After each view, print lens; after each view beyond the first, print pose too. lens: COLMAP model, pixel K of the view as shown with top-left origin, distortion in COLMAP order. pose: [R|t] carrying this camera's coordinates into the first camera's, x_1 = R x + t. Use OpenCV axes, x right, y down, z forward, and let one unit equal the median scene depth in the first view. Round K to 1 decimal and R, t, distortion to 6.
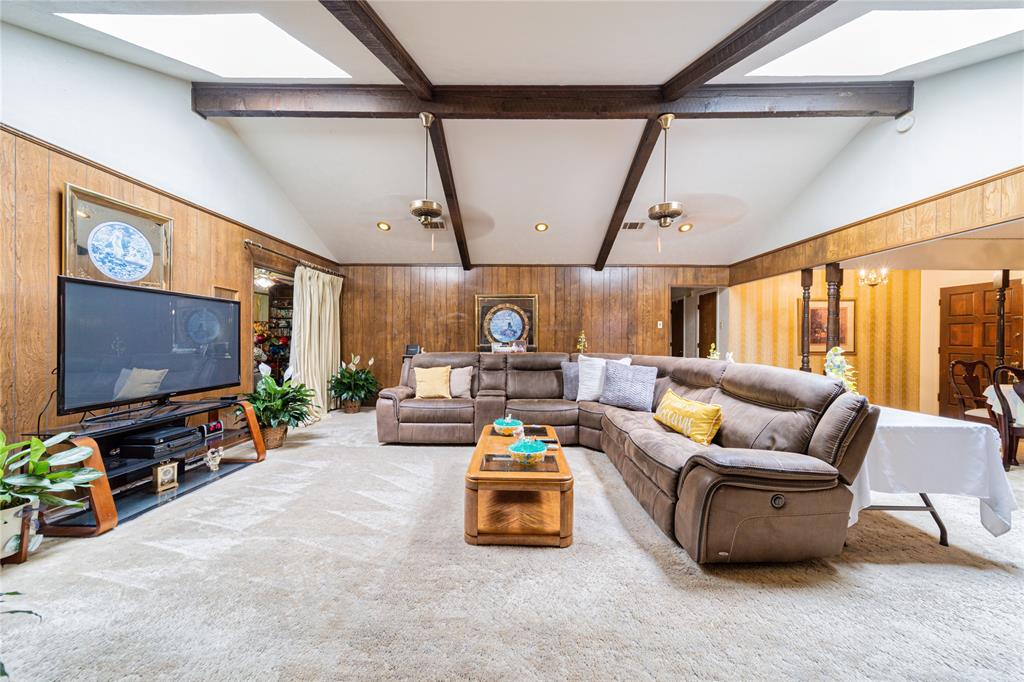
lens RADIAL K [[357.2, 0, 509.4], [0, 357.2, 338.9], [0, 0, 1]] dist [0.004143, -0.000044]
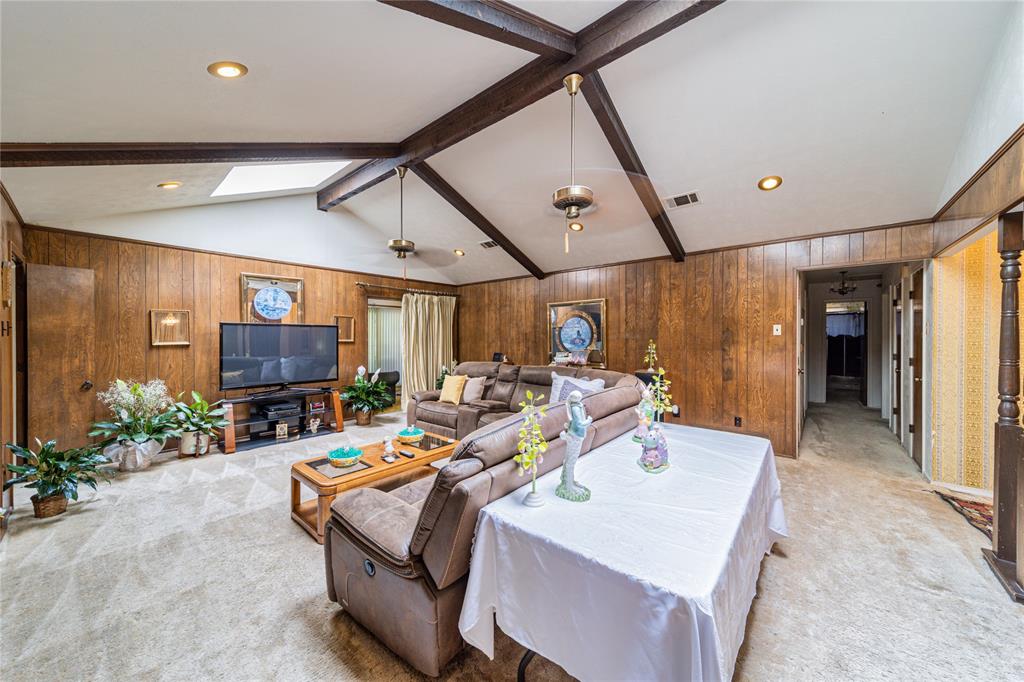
lens RADIAL K [[357.2, 0, 505.2], [0, 357.2, 339.0], [0, 0, 1]] dist [0.004143, -0.000044]
pose [[0.774472, -0.003846, -0.632596, 0.614792], [0.005475, 0.999985, 0.000623, -0.035722], [0.632584, -0.003946, 0.774481, 0.217383]]
